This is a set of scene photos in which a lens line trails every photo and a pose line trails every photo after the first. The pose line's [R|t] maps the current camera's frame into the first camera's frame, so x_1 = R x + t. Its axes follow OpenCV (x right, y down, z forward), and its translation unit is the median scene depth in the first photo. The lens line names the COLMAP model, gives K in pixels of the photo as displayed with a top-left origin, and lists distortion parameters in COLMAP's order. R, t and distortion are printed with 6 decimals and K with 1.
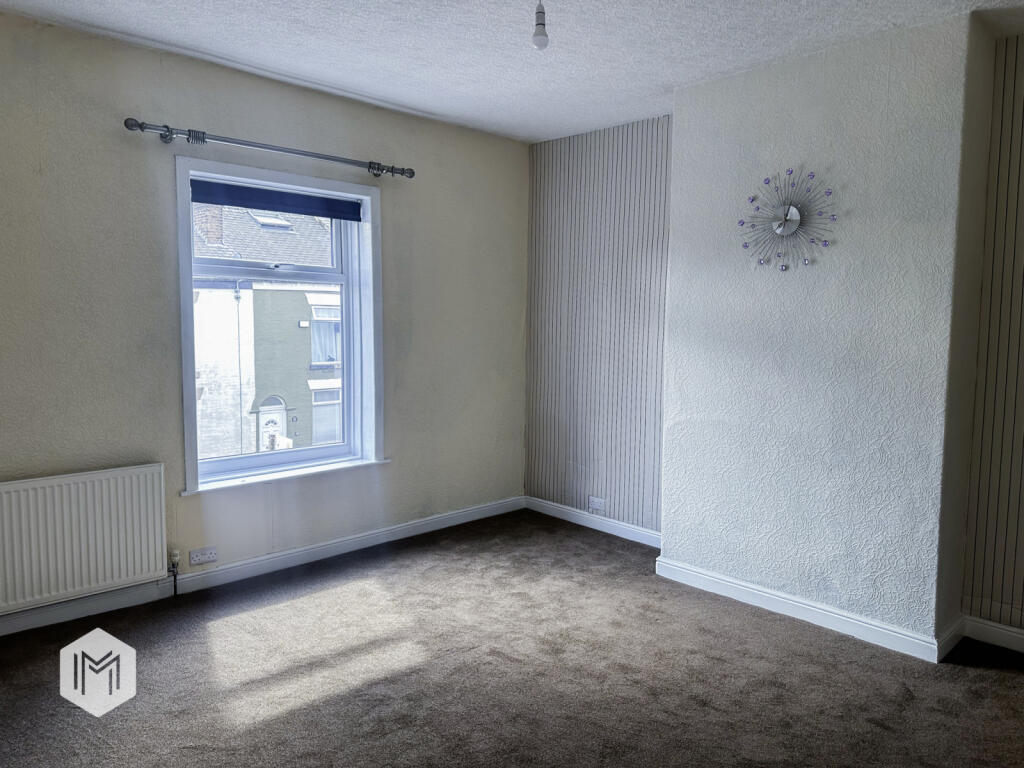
lens RADIAL K [[723.9, 0, 512.1], [0, 723.9, 381.8], [0, 0, 1]] dist [0.057680, -0.028144]
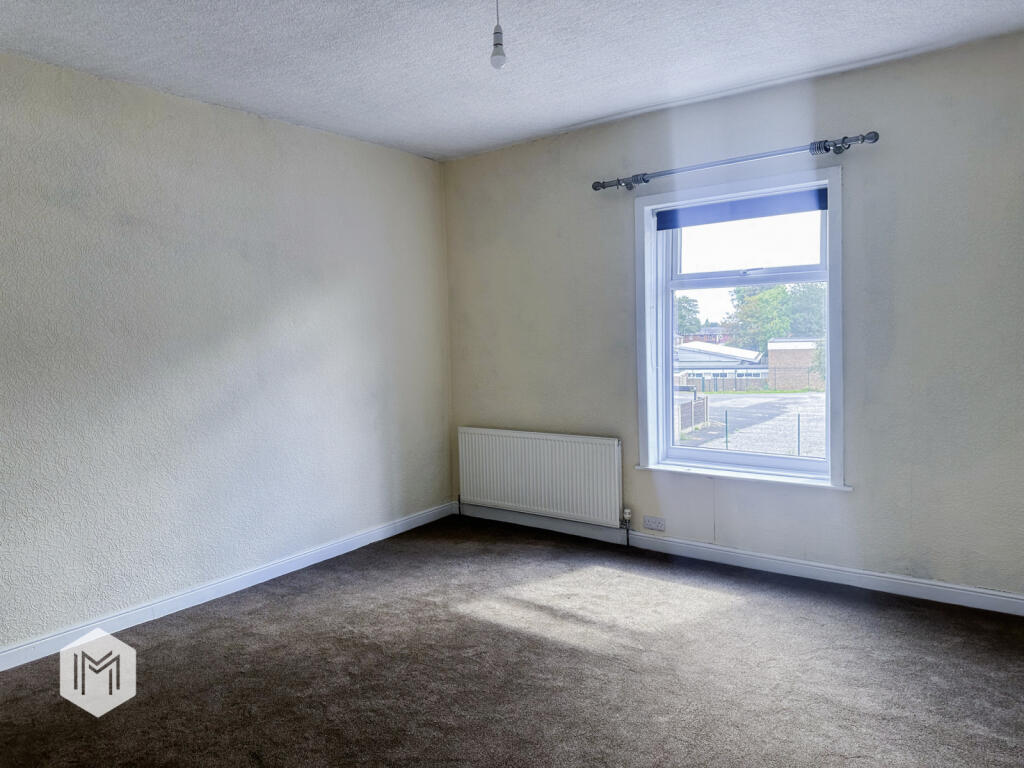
lens RADIAL K [[723.9, 0, 512.3], [0, 723.9, 384.5], [0, 0, 1]] dist [0.057680, -0.028144]
pose [[0.175466, 0.066000, -0.982271, 0.662854], [-0.055362, 0.996833, 0.057089, -0.043388], [0.982928, 0.044363, 0.178564, 0.520032]]
